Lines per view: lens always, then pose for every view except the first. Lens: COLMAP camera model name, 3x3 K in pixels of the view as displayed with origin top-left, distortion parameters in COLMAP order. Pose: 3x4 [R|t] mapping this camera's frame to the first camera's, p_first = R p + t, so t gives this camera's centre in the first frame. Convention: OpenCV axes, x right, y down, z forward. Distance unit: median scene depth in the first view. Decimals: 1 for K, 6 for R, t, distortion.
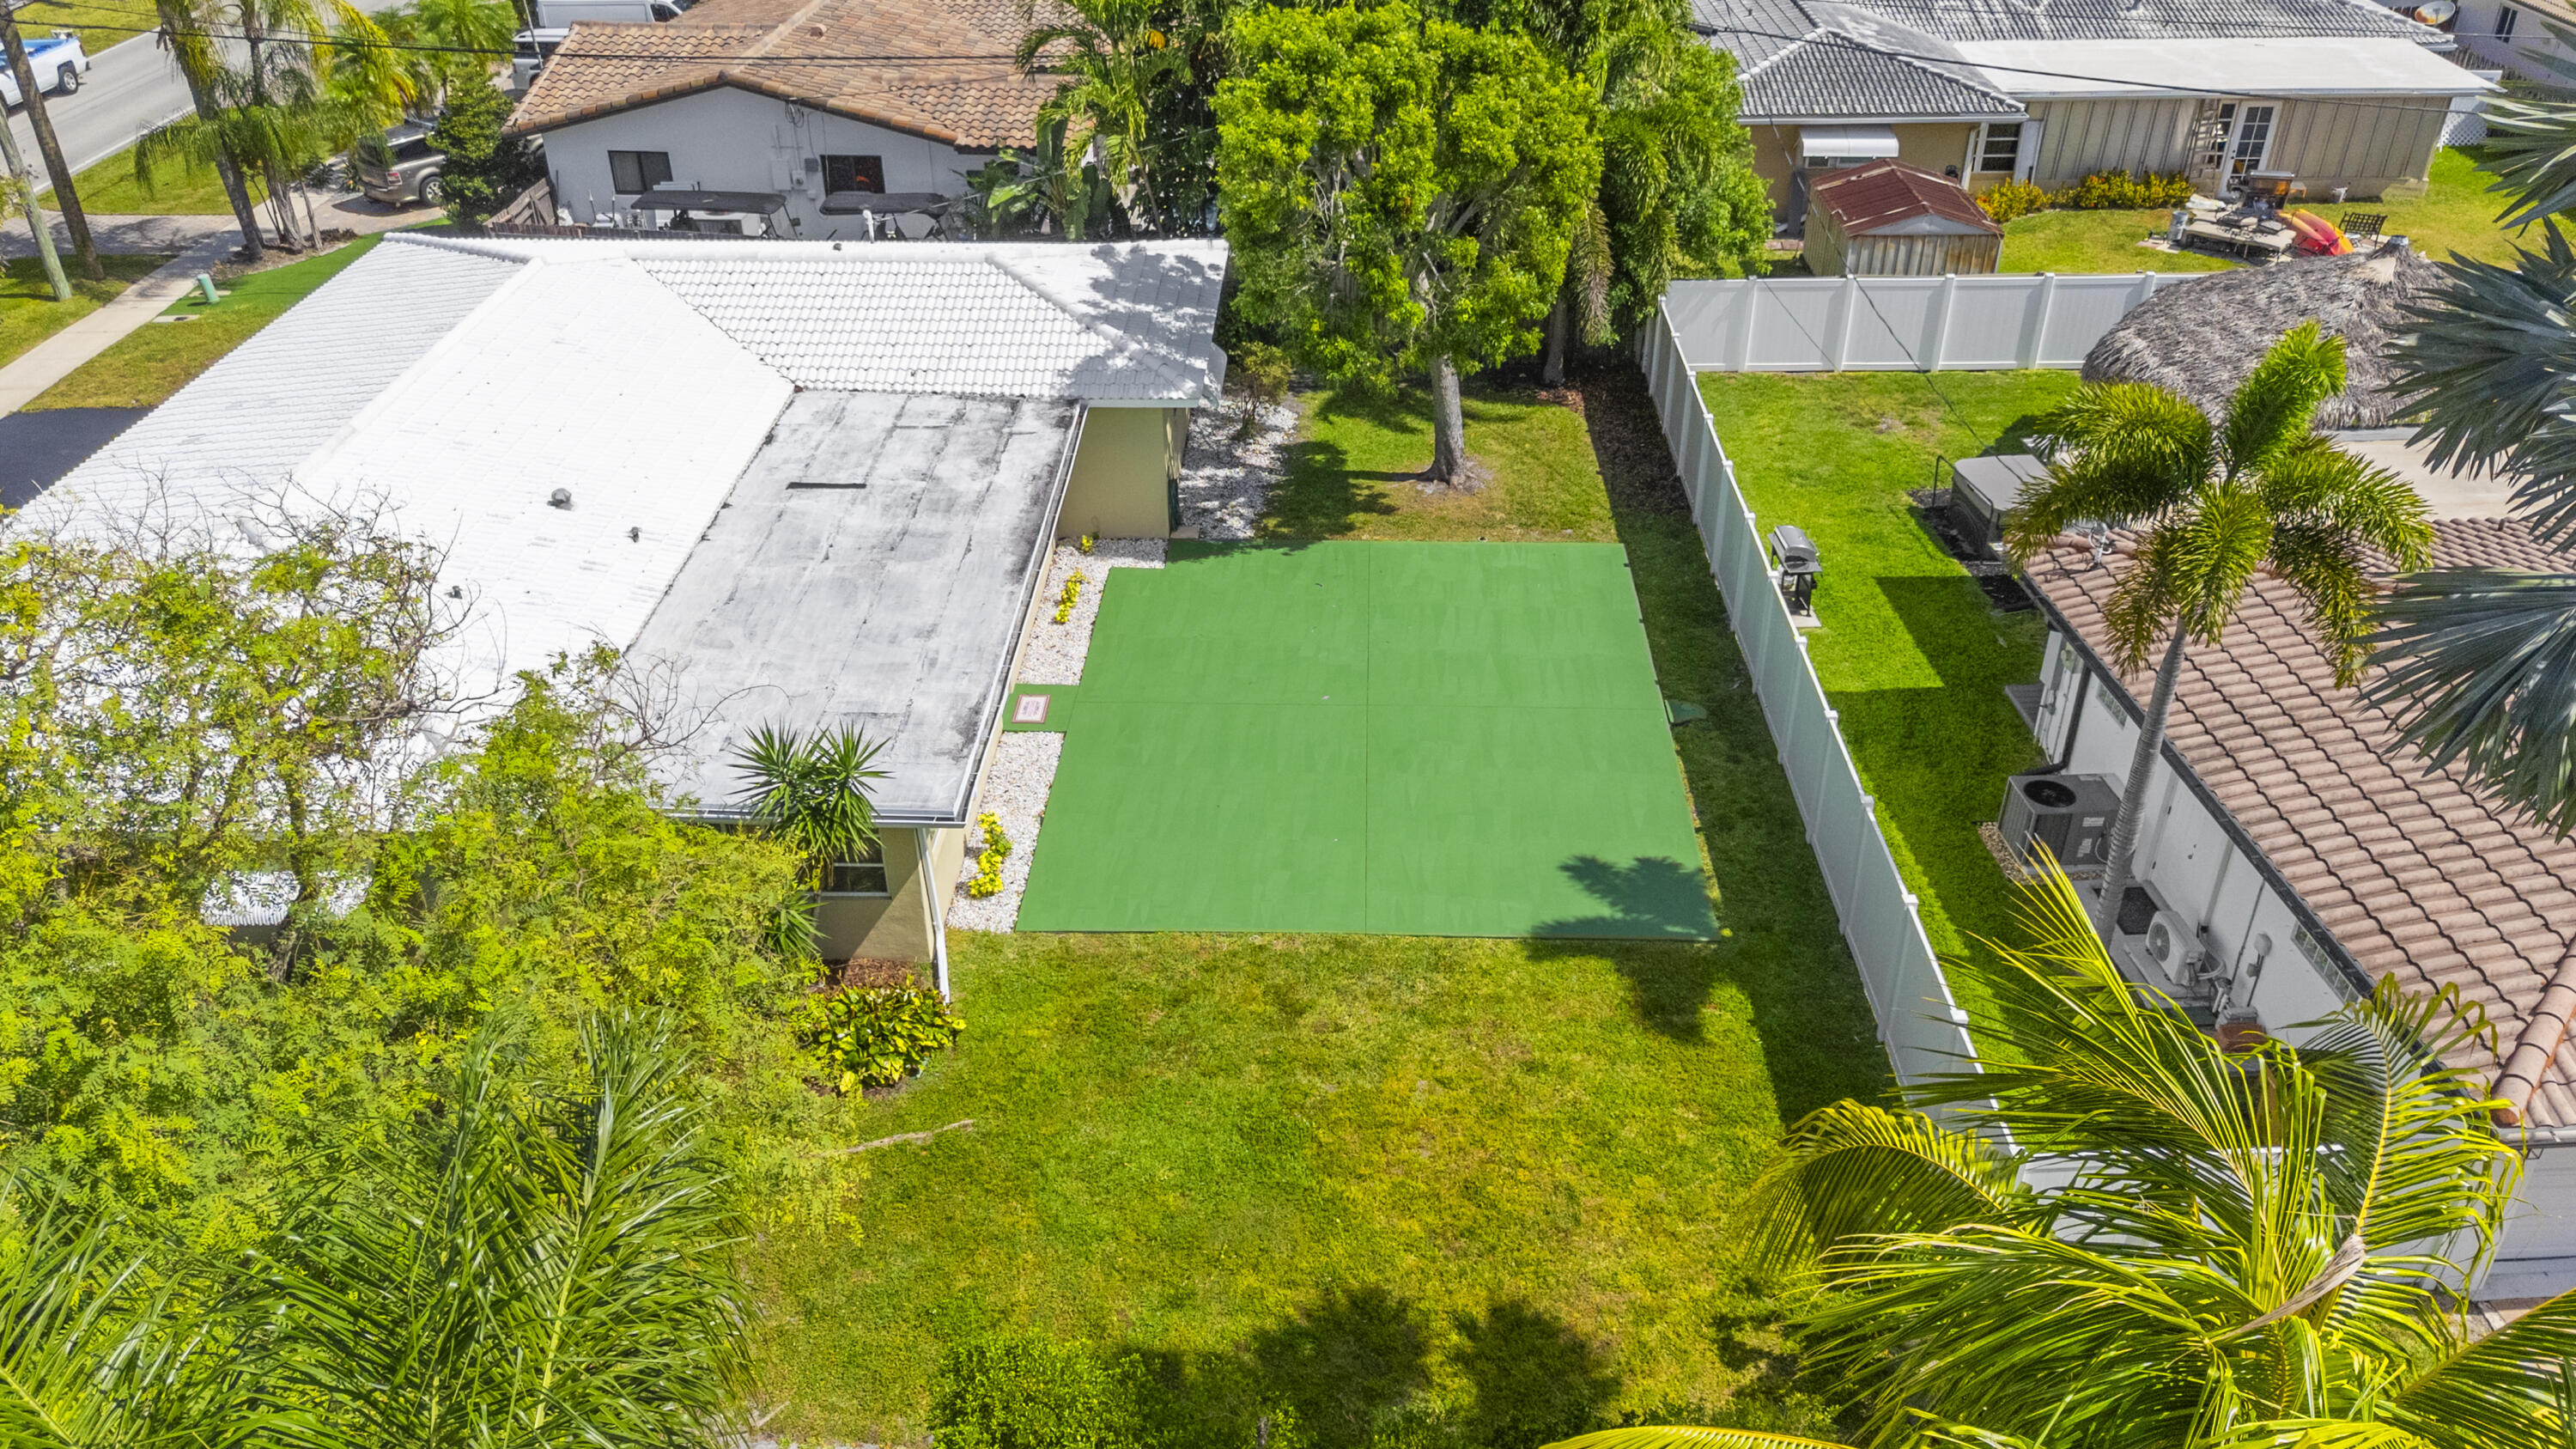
lens RADIAL K [[1938.3, 0, 1288.0], [0, 1938.3, 724.5], [0, 0, 1]] dist [0.100094, -0.117667]
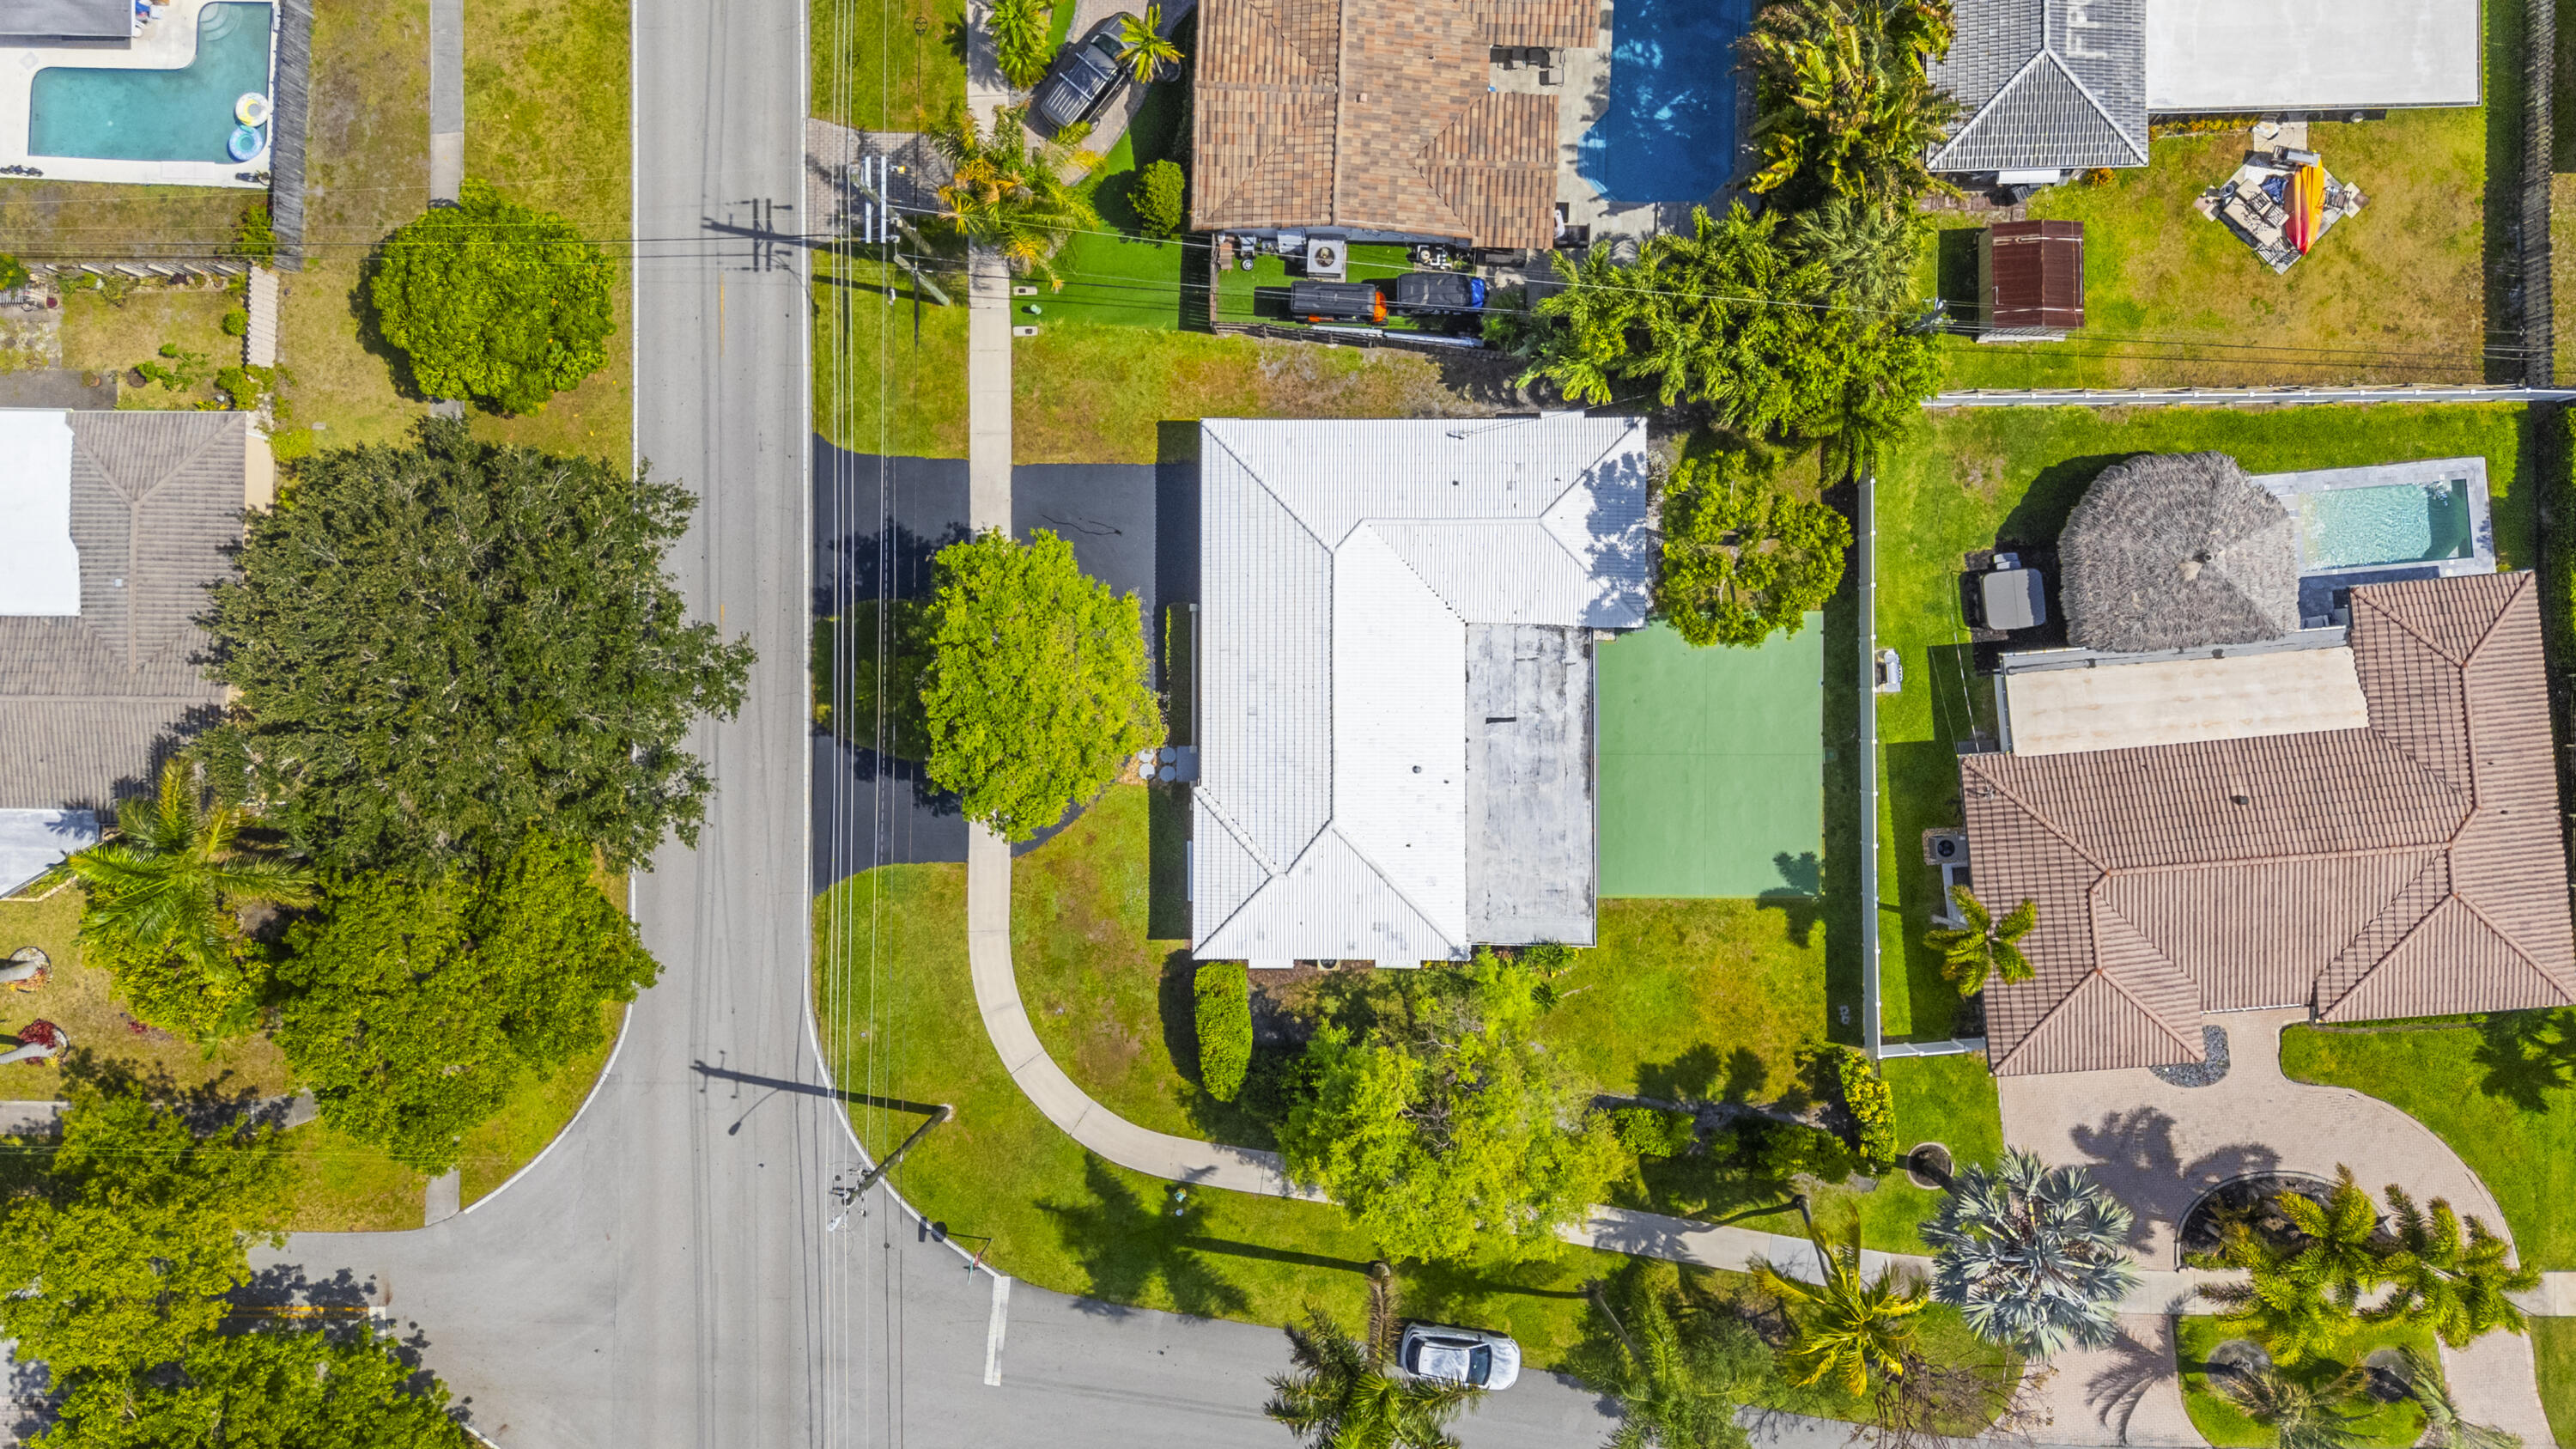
lens RADIAL K [[1818.7, 0, 1288.0], [0, 1818.7, 724.5], [0, 0, 1]] dist [0.051442, -0.000986]
pose [[0.998729, -0.030077, -0.040437, -0.388829], [0.050273, 0.538491, 0.841130, -1.972206], [-0.003523, -0.842094, 0.539319, -0.253651]]
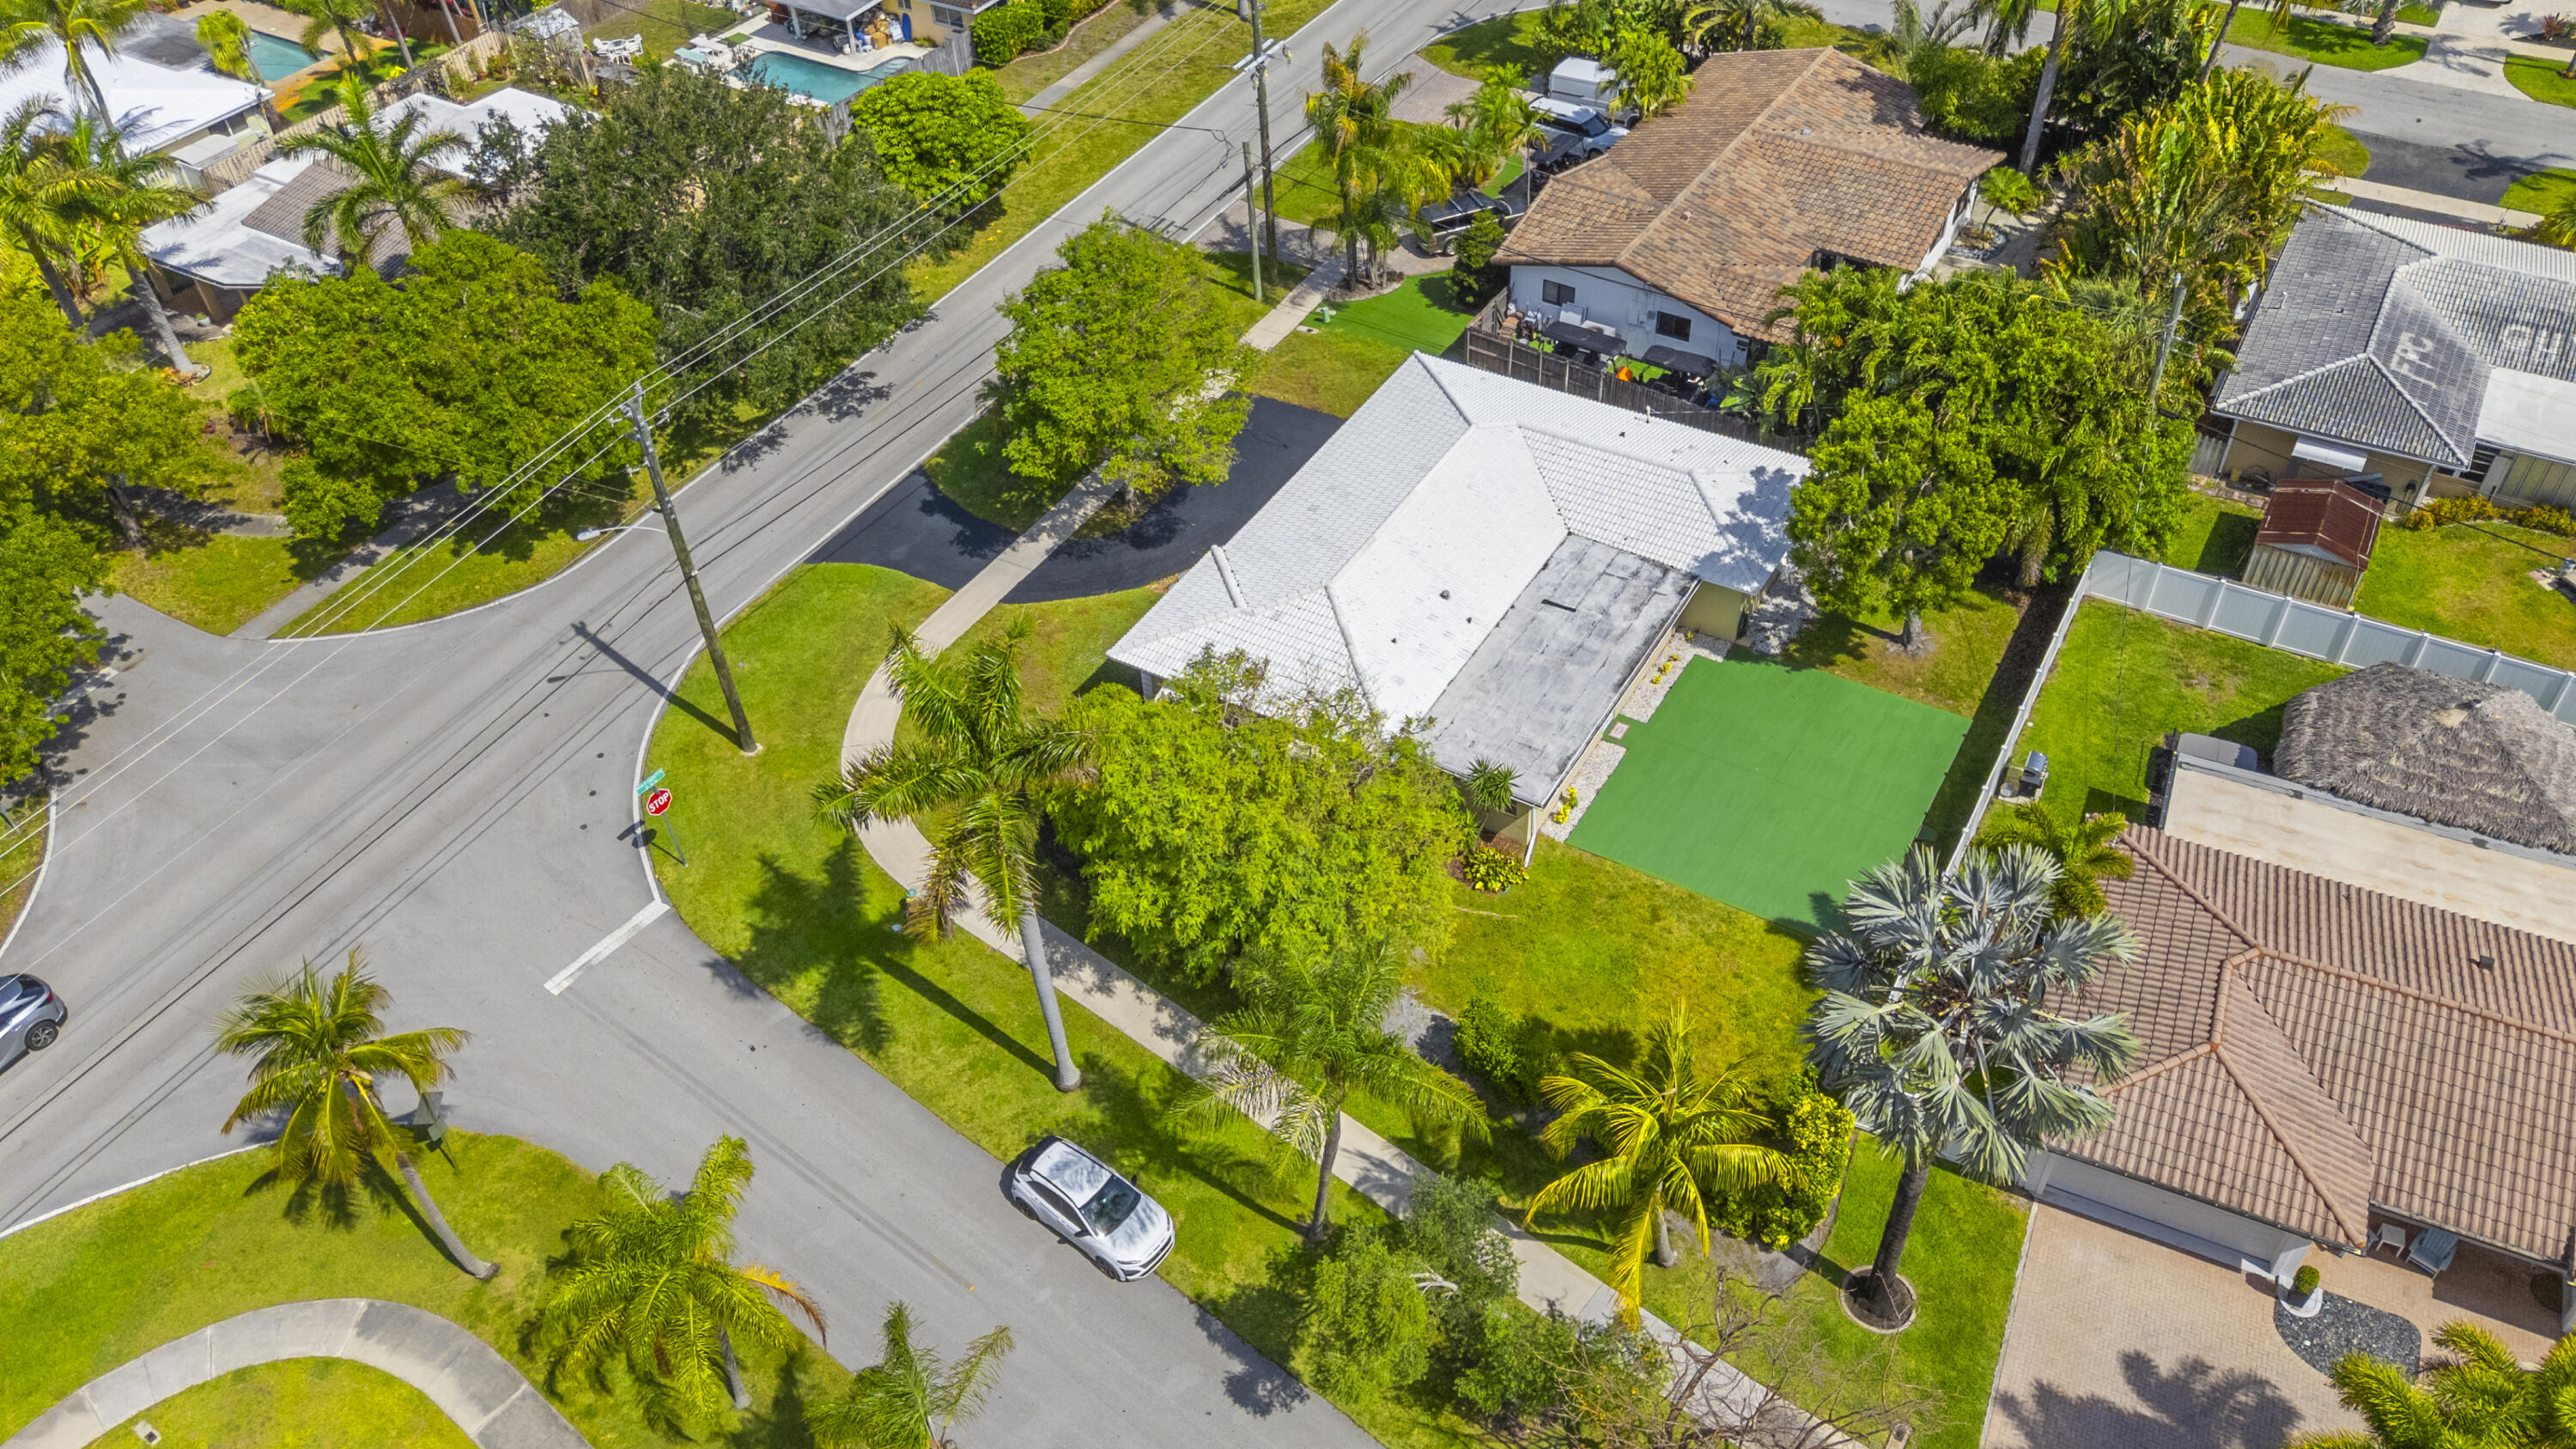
lens RADIAL K [[1863.0, 0, 1266.6], [0, 1863.0, 754.2], [0, 0, 1]] dist [0.048801, -0.003830]
pose [[0.869113, 0.319597, -0.377493, 0.296271], [-0.230435, 0.936953, 0.262714, -0.408275], [0.437655, -0.141340, 0.887964, -0.941959]]
